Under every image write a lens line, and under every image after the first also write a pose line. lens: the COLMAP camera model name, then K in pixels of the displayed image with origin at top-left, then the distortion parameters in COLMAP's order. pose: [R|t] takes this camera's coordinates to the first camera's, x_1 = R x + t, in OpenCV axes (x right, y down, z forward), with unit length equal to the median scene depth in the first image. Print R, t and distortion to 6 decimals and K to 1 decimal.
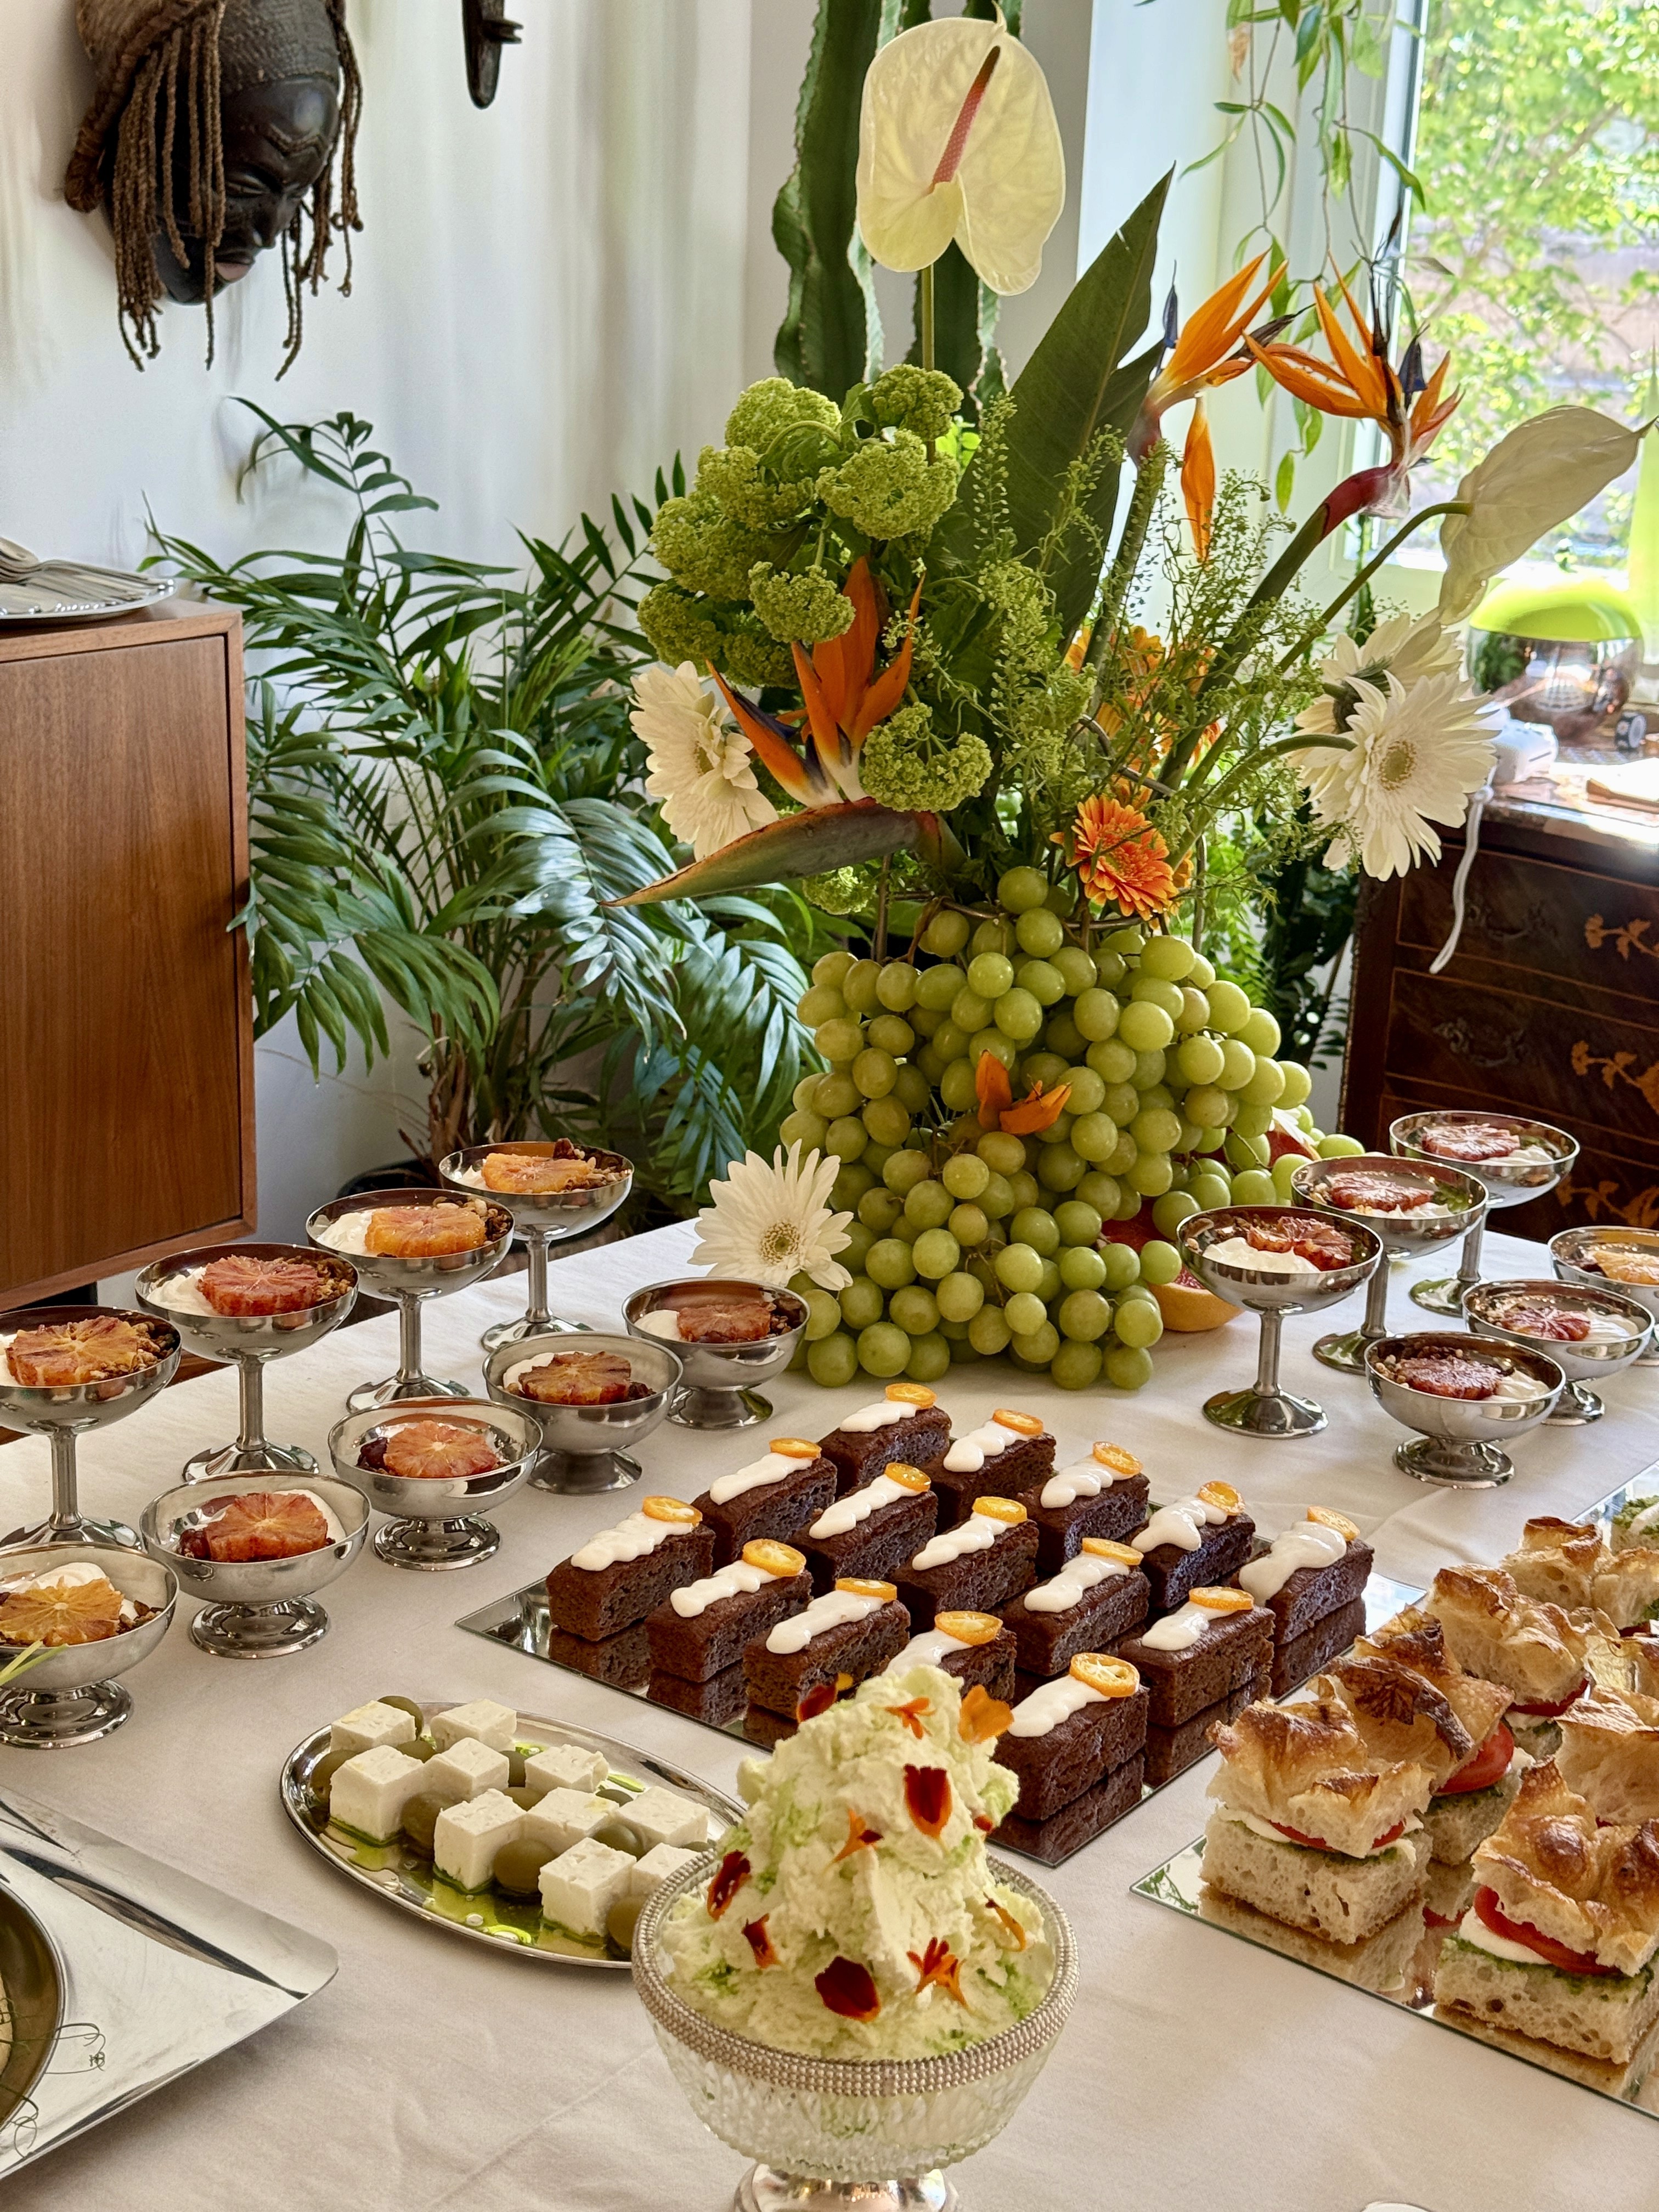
lens RADIAL K [[3139.7, 0, 829.5], [0, 3139.7, 1106.0], [0, 0, 1]] dist [0.182617, -0.329480]
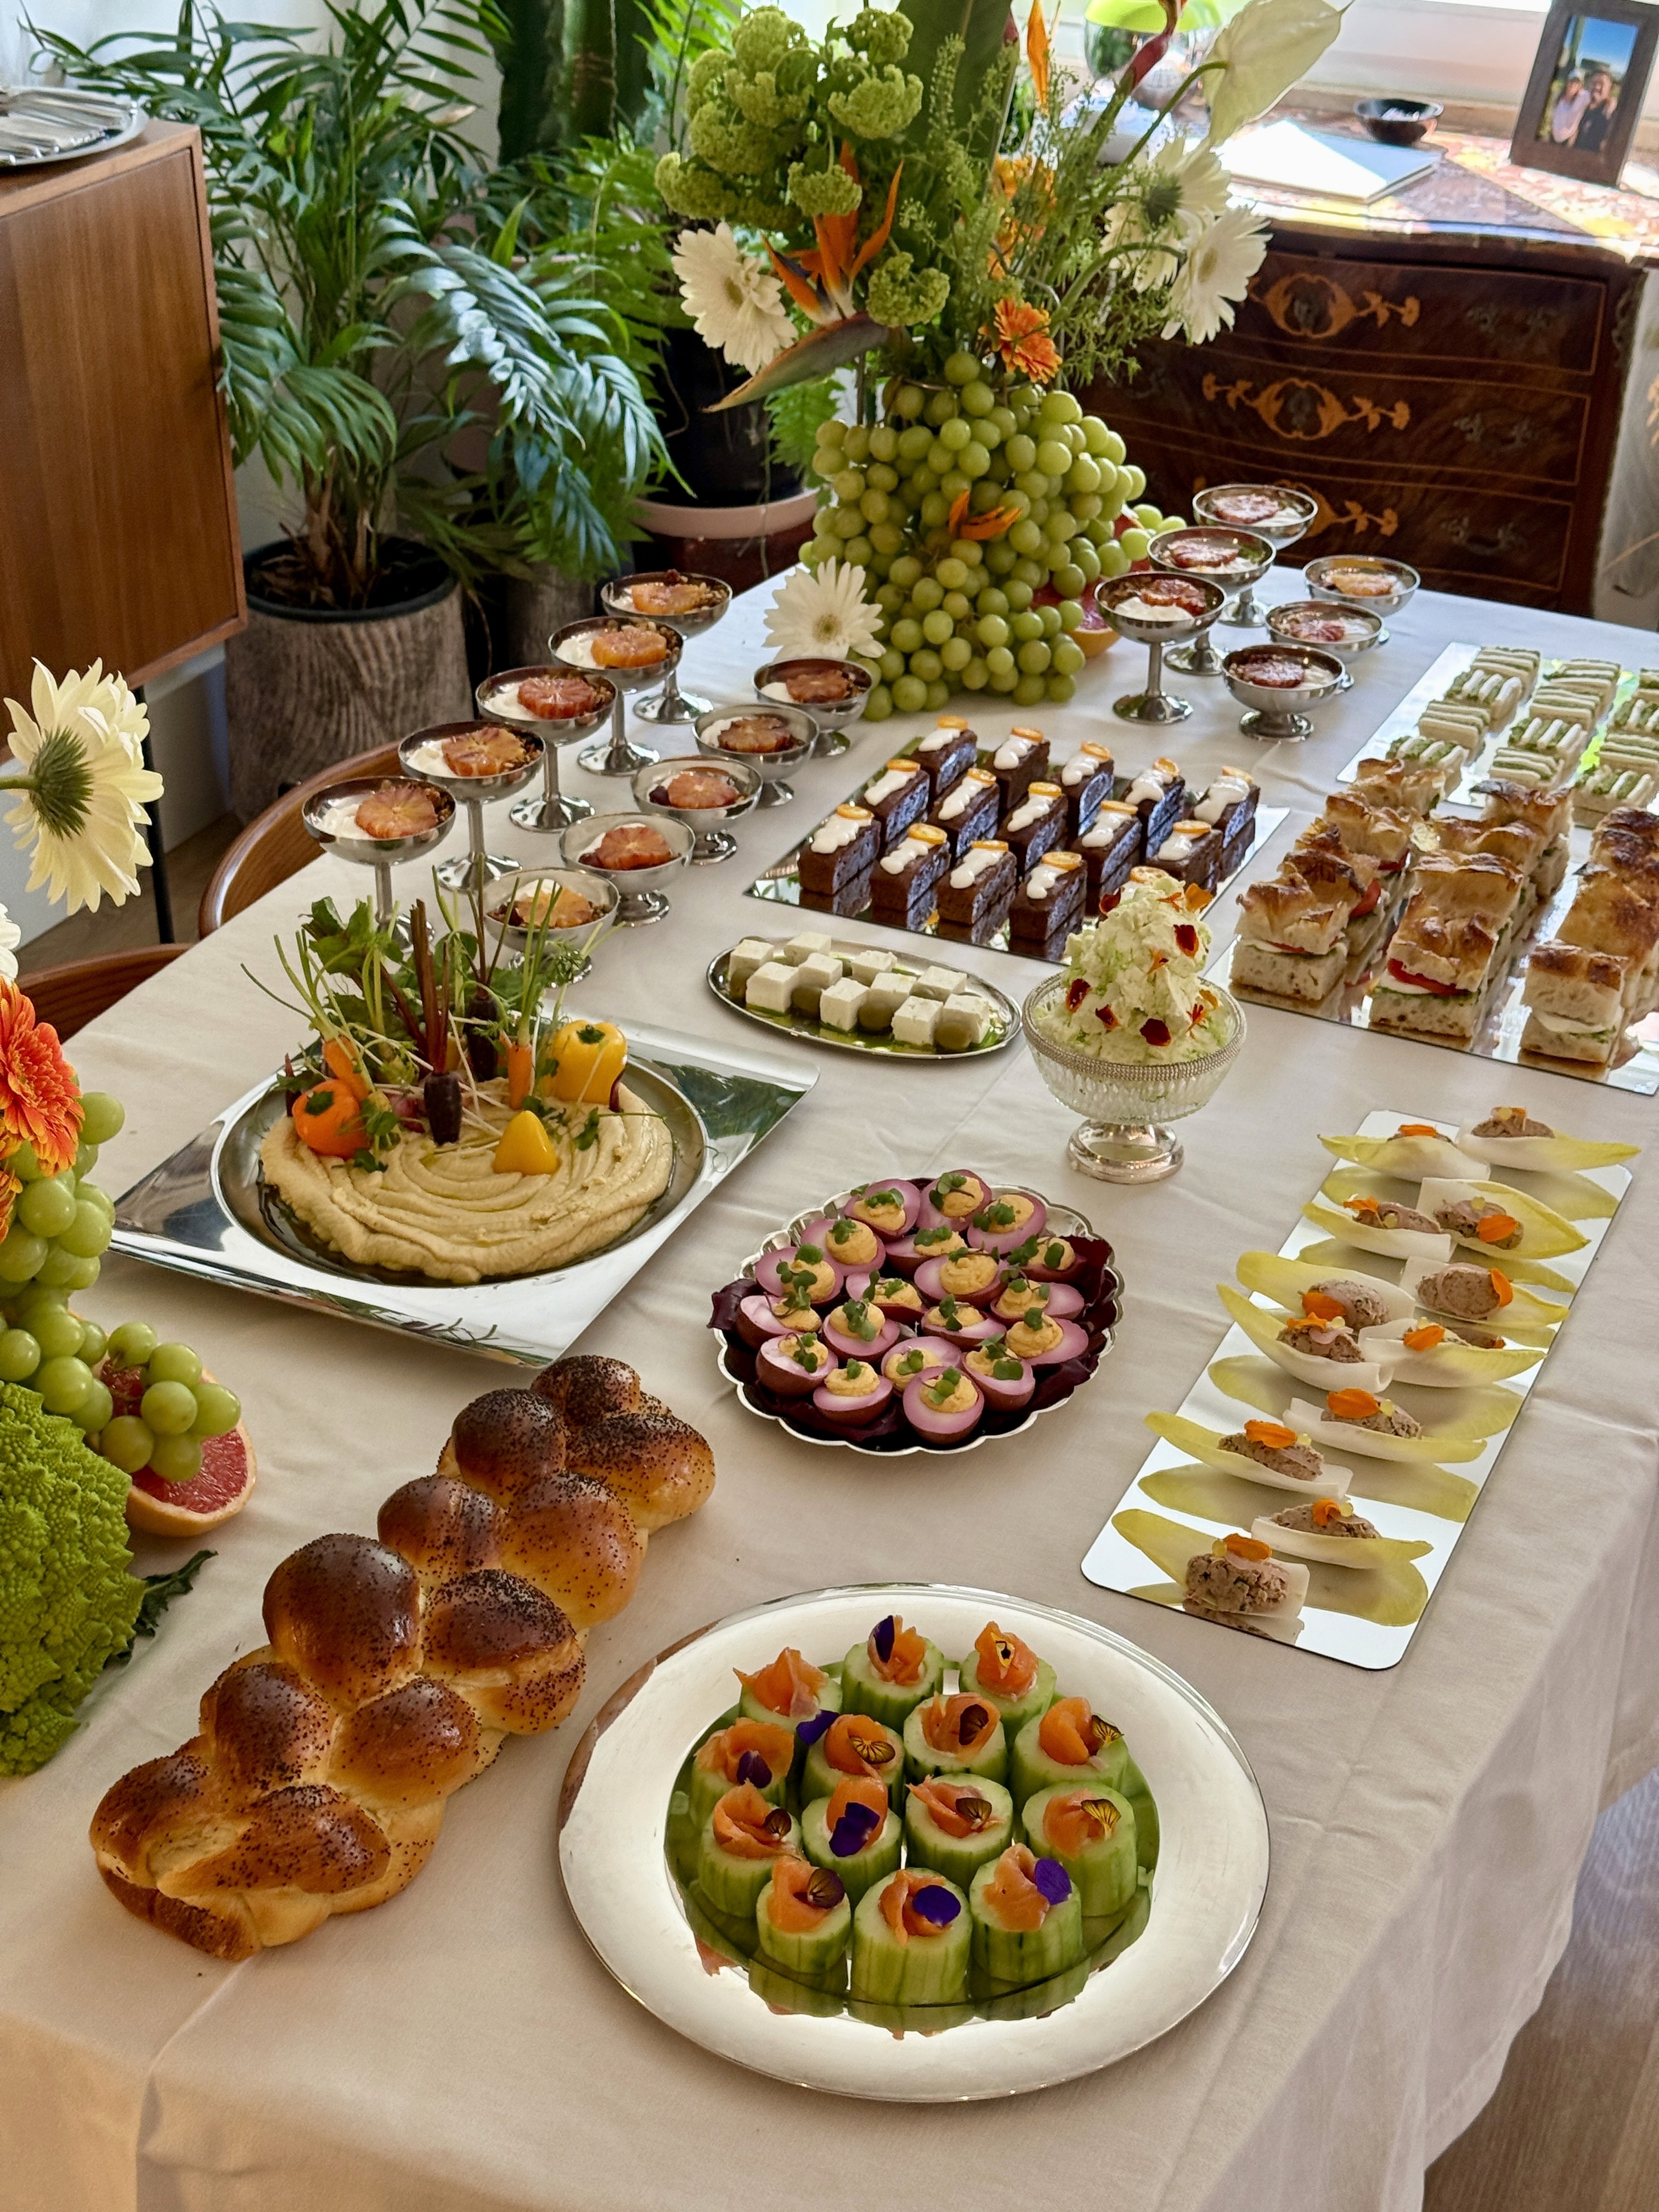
lens RADIAL K [[3139.7, 0, 829.5], [0, 3139.7, 1106.0], [0, 0, 1]] dist [0.182617, -0.329480]
pose [[0.978322, -0.123922, 0.165919, -0.297738], [0.081235, 0.966628, 0.242962, -0.103458], [-0.190490, -0.224217, 0.955741, -0.503145]]
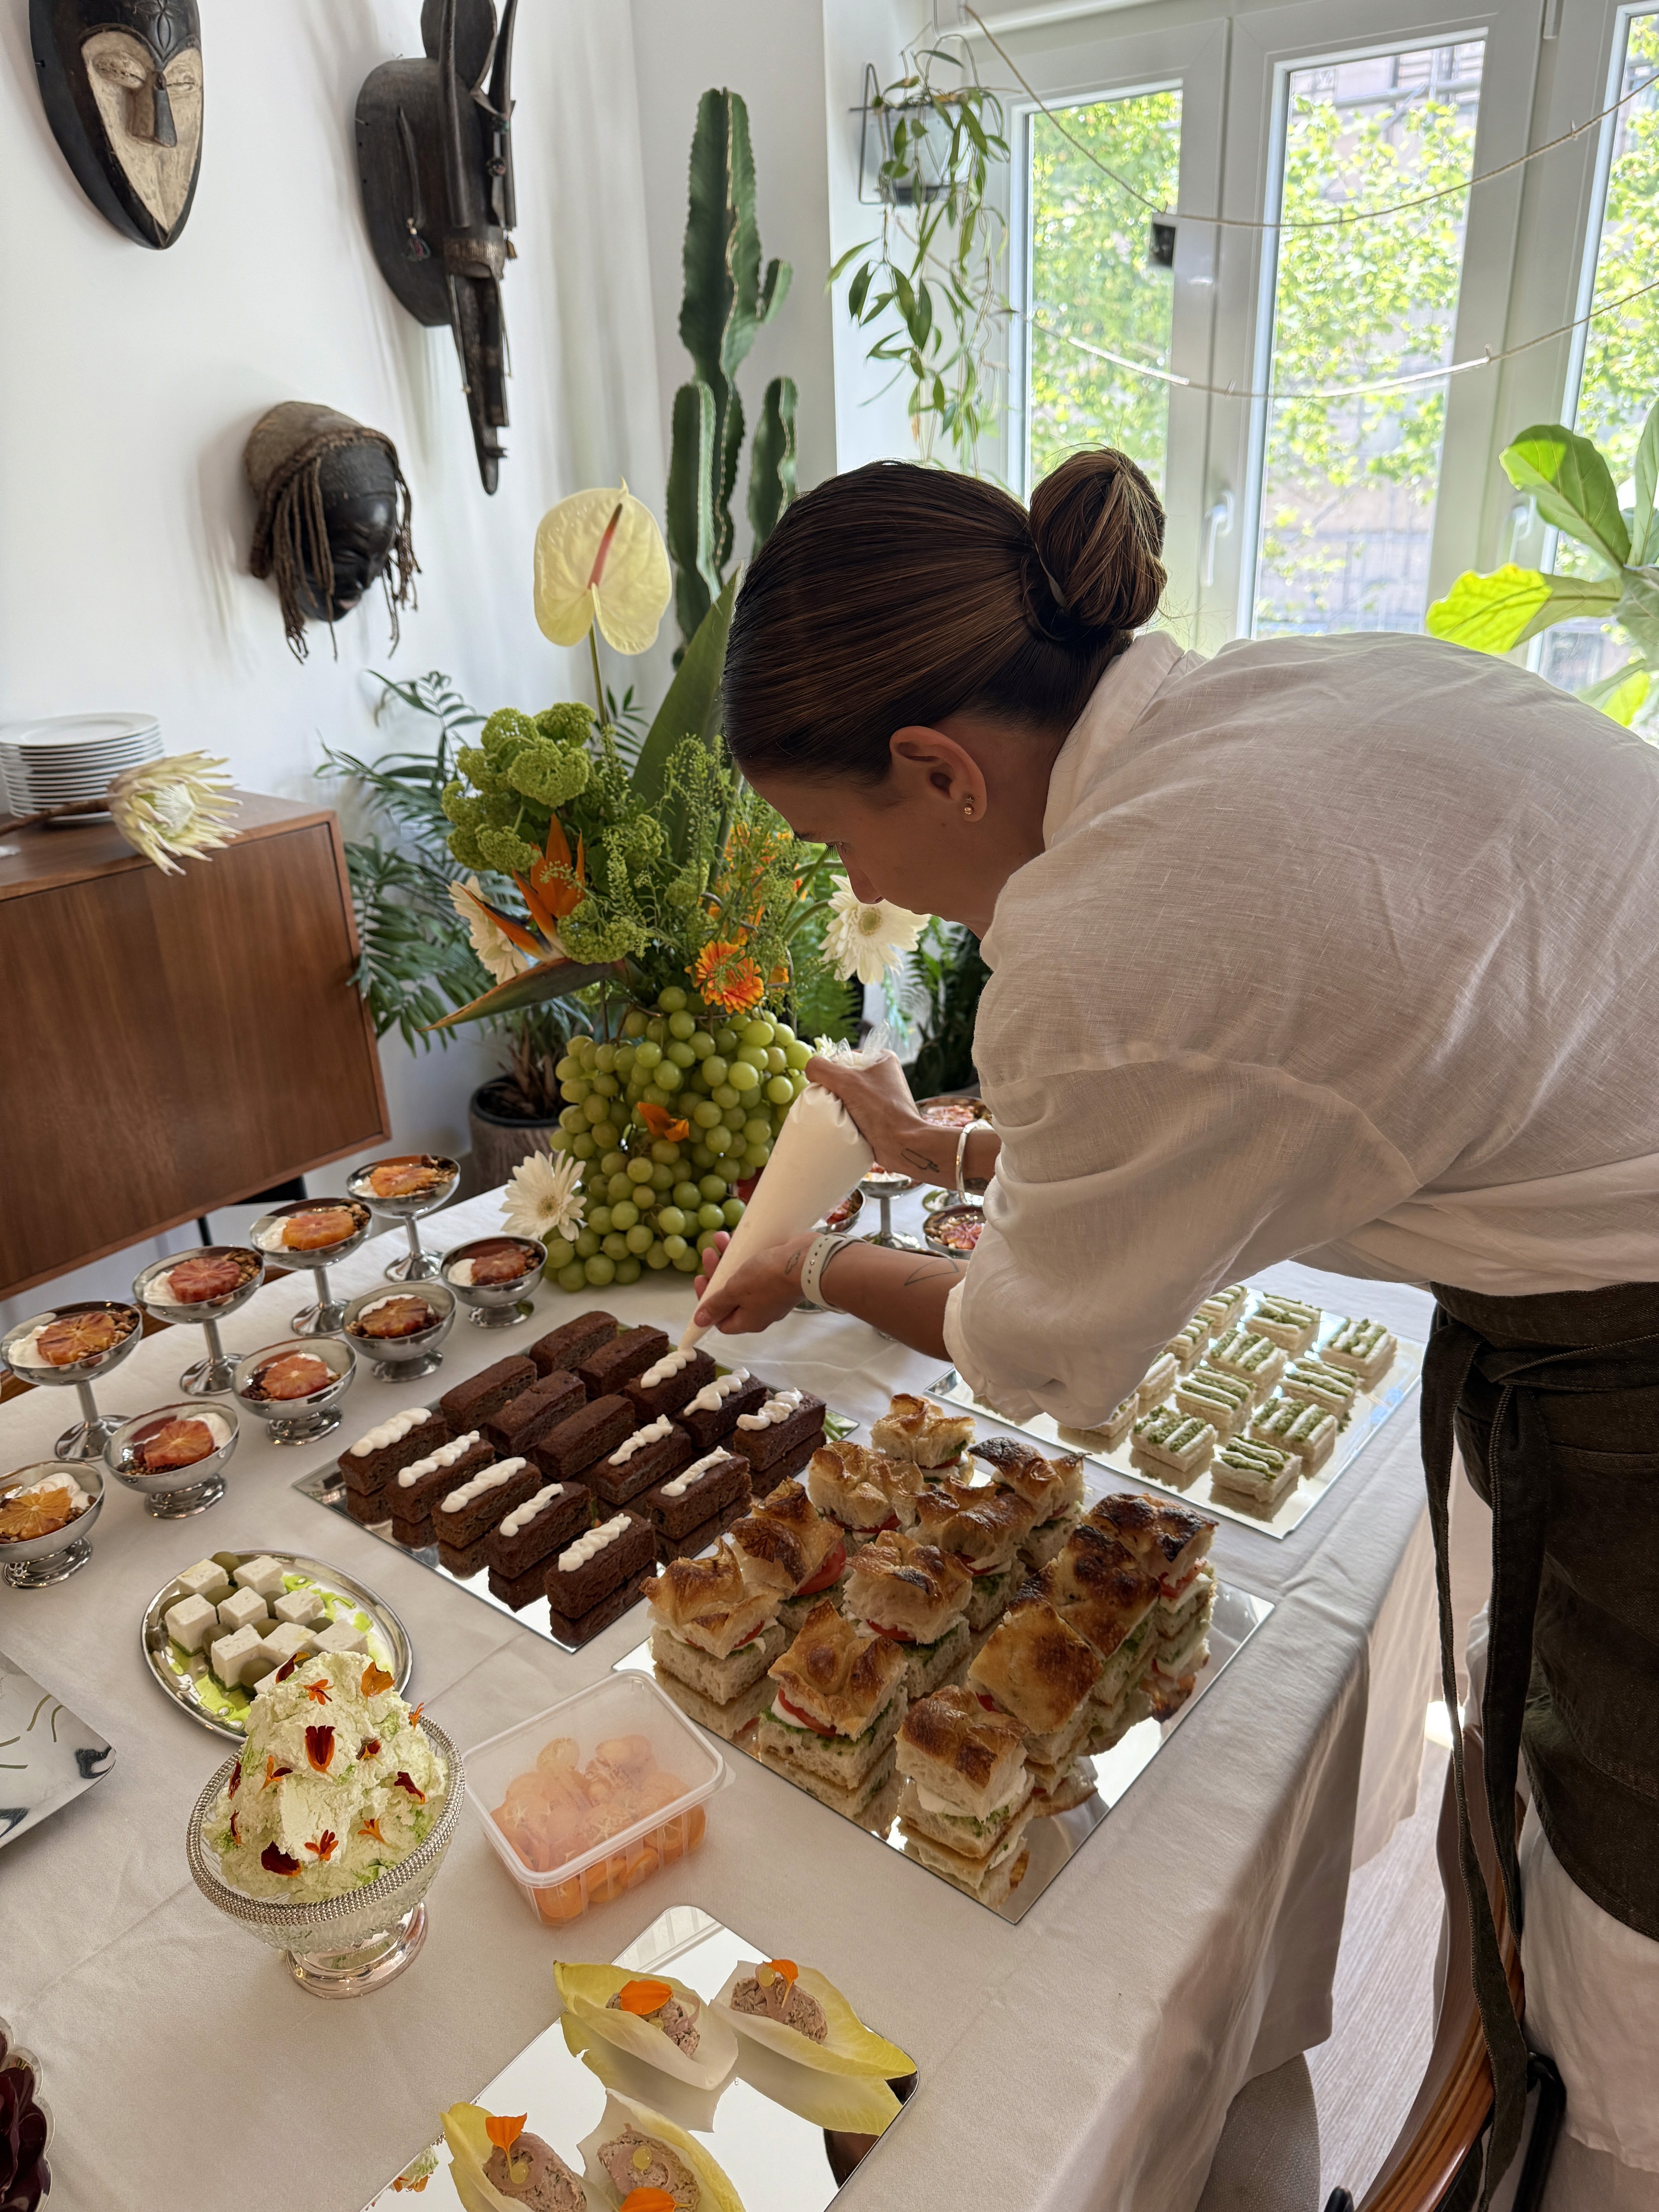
lens RADIAL K [[1582.1, 0, 829.5], [0, 1582.1, 1106.0], [0, 0, 1]] dist [0.178759, -0.390533]
pose [[0.997326, -0.056517, -0.046336, 0.191925], [0.061115, 0.992623, 0.104713, -0.099704], [0.040076, -0.107265, 0.993422, 0.119106]]
